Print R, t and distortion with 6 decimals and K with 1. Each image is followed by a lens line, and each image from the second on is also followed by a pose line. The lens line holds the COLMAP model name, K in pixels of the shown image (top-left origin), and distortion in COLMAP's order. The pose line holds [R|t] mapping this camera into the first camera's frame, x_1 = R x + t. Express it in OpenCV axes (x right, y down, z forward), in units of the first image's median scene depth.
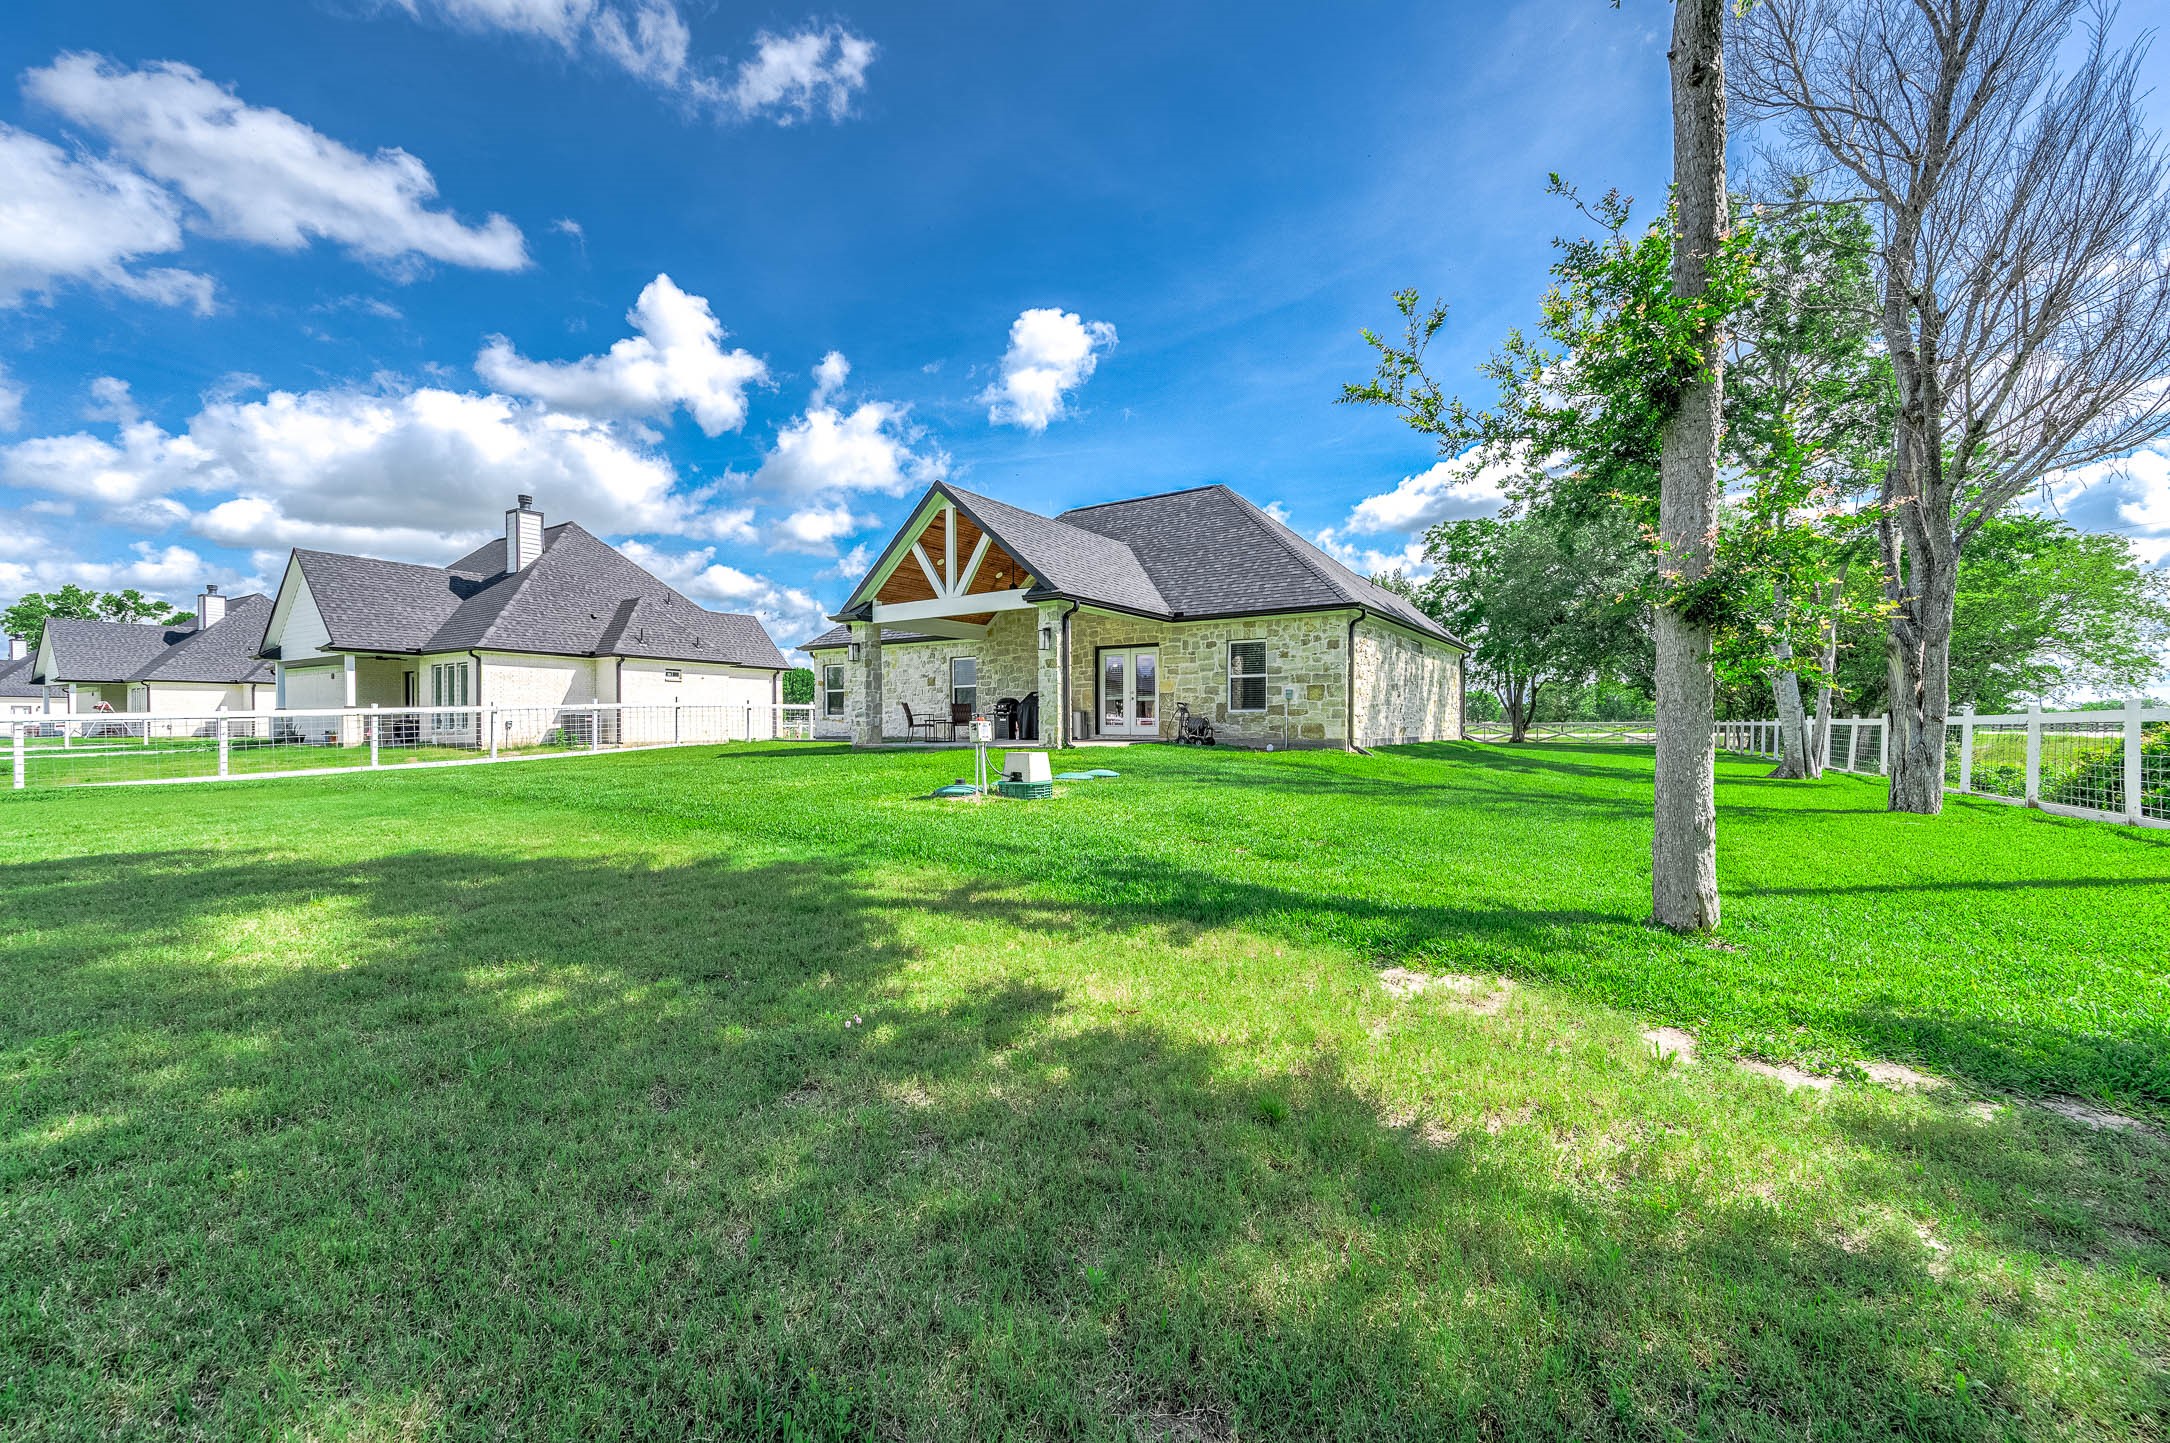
lens RADIAL K [[859.2, 0, 1094.7], [0, 859.2, 723.2], [0, 0, 1]] dist [0.026303, 0.000777]
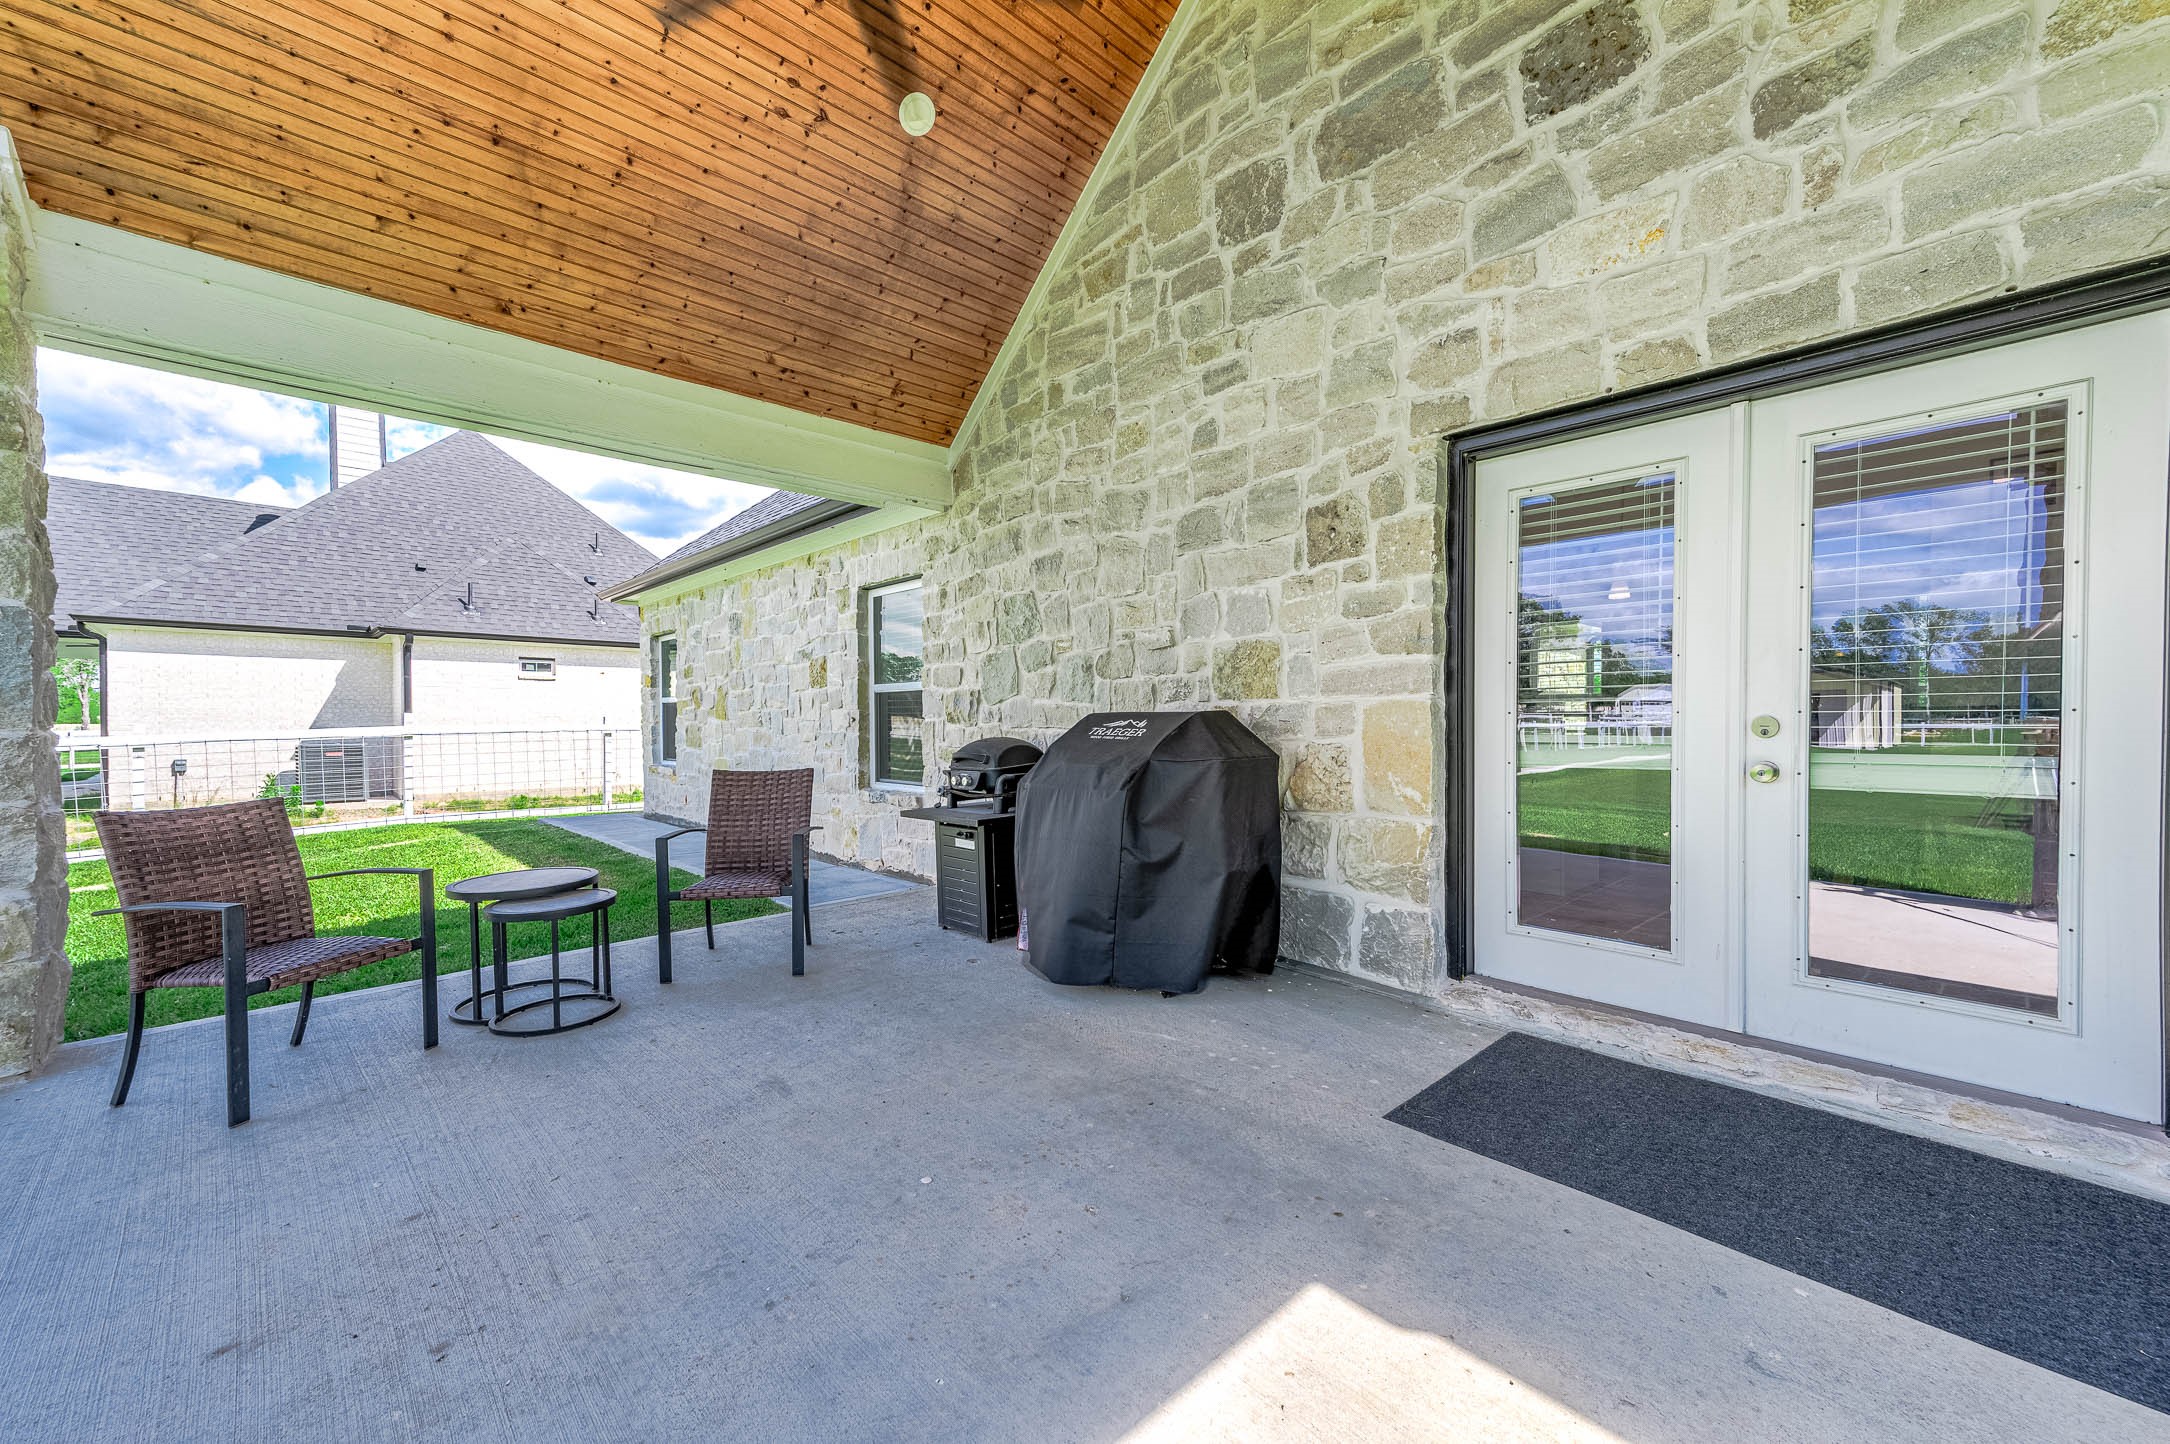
lens RADIAL K [[859.2, 0, 1085.6], [0, 859.2, 726.5], [0, 0, 1]] dist [0.026303, 0.000777]
pose [[0.970924, 0.001068, -0.239384, -0.029663], [0.001810, 0.999929, 0.011801, -0.040599], [0.239379, -0.011891, 0.970853, 0.906354]]
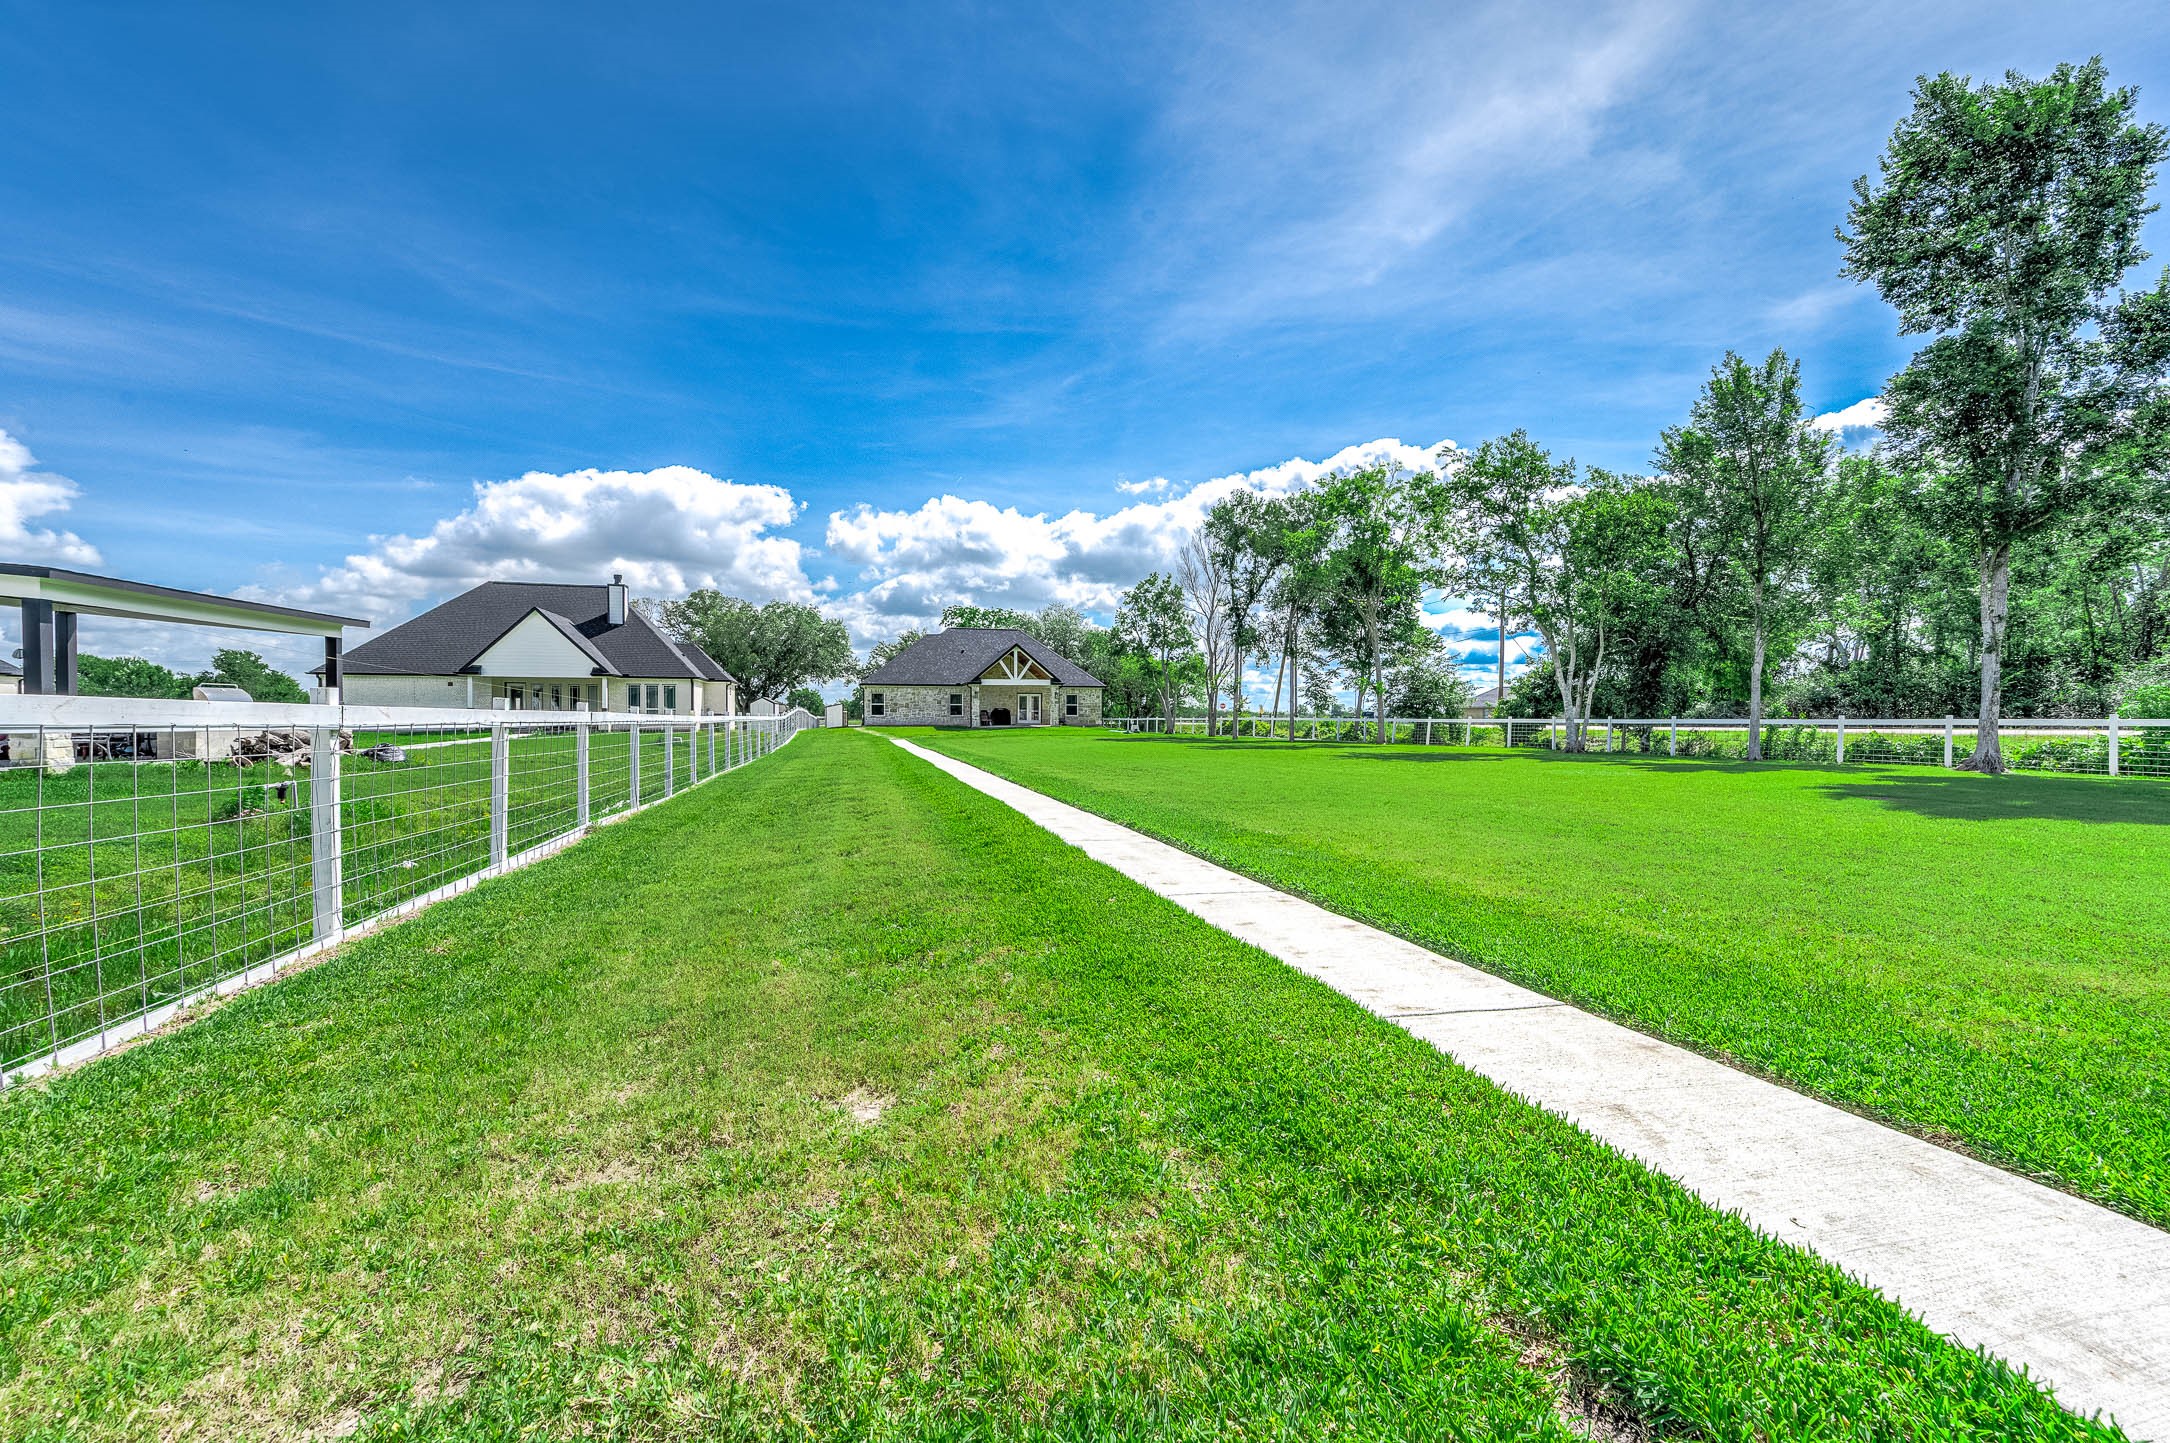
lens RADIAL K [[859.2, 0, 1088.3], [0, 859.2, 724.6], [0, 0, 1]] dist [0.026303, 0.000777]
pose [[0.676137, -0.003068, 0.736770, -2.160846], [-0.005818, 0.999938, 0.009503, -0.012273], [-0.736753, -0.010712, 0.676077, -1.240855]]
